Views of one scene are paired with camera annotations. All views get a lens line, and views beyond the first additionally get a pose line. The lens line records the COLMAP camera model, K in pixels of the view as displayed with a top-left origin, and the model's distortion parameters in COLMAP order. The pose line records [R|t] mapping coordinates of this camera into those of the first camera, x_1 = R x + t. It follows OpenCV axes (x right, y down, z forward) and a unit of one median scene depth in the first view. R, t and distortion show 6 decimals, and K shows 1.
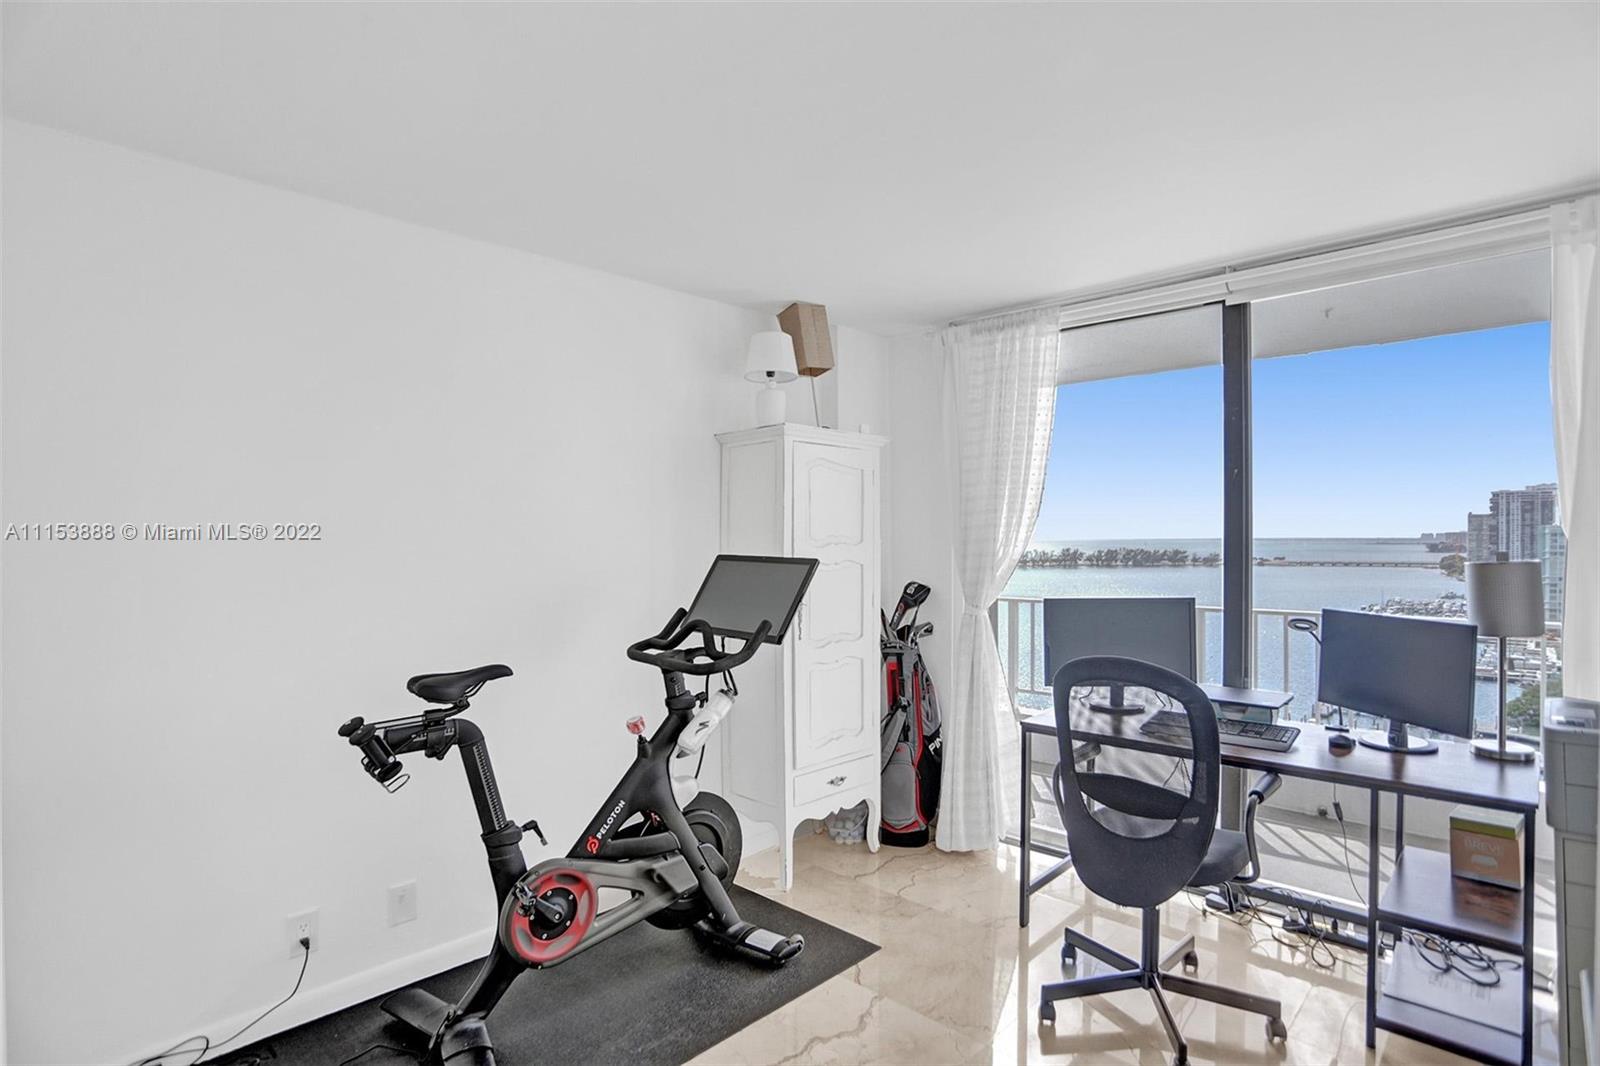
lens RADIAL K [[834.5, 0, 797.8], [0, 834.5, 571.6], [0, 0, 1]] dist [-0.037123, 0.000367]
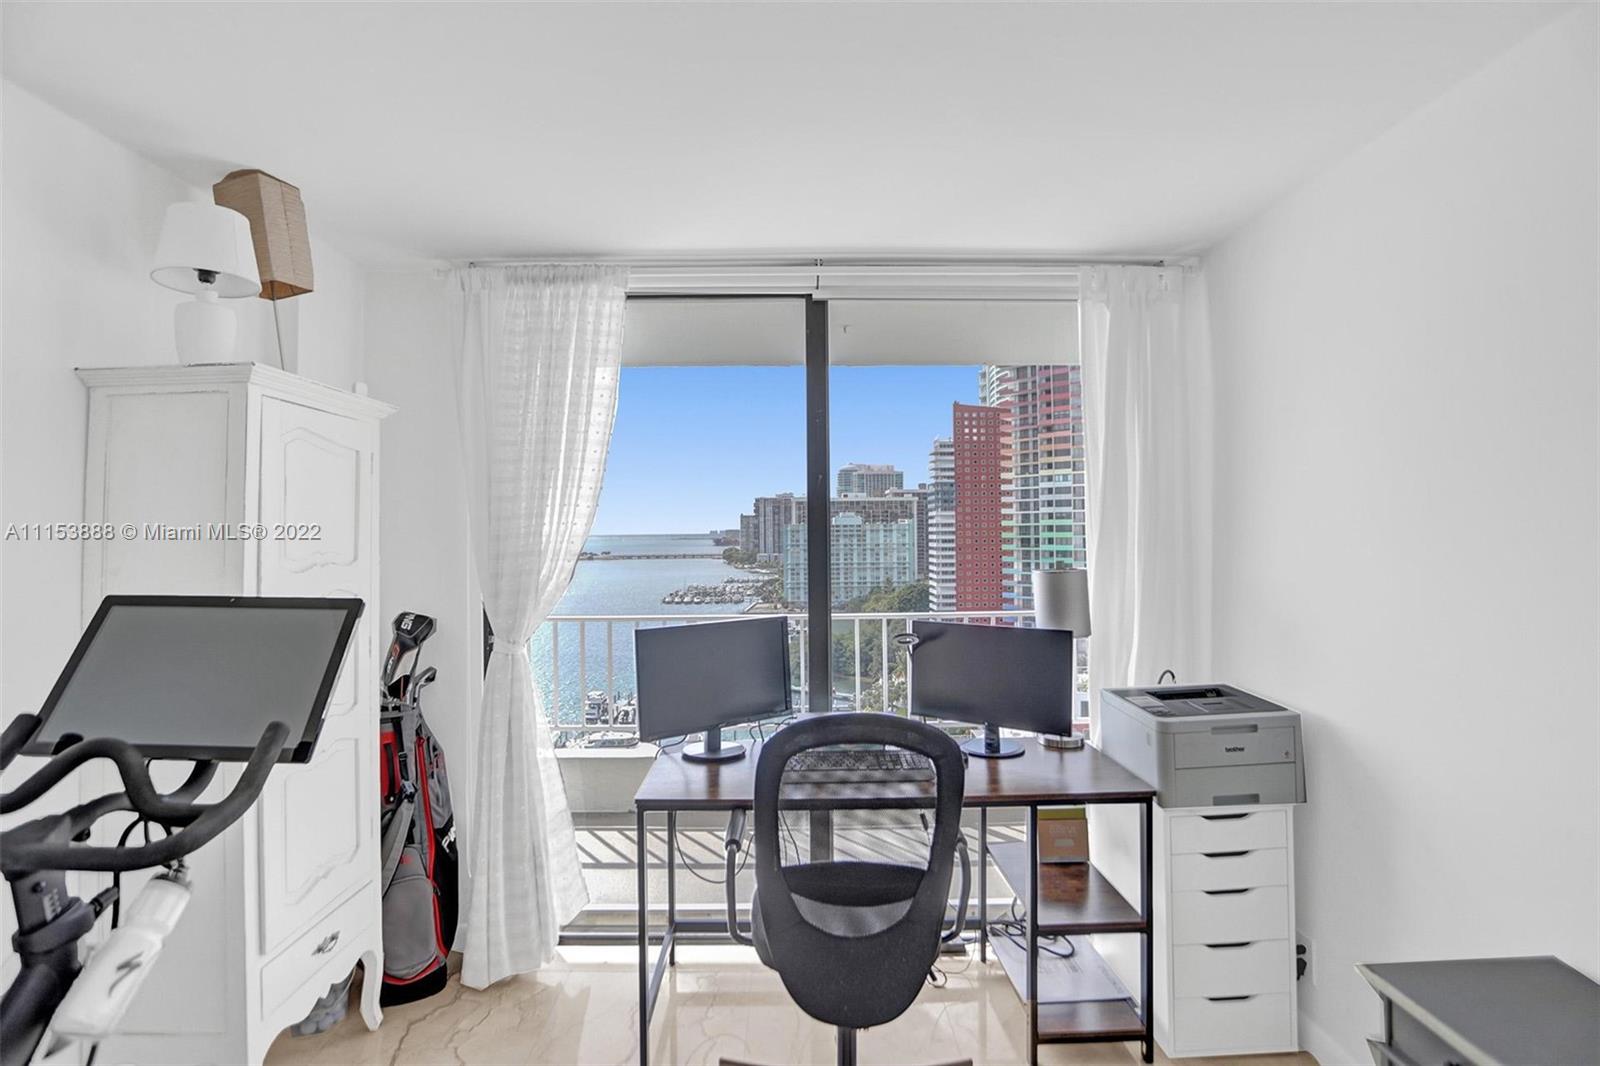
lens RADIAL K [[824.0, 0, 790.6], [0, 824.0, 527.1], [0, 0, 1]] dist [-0.037001, 0.016684]
pose [[0.724206, 0.003608, 0.689574, -0.119345], [0.030883, 0.998813, -0.037661, -0.026962], [-0.688891, 0.048571, 0.723236, 0.300962]]
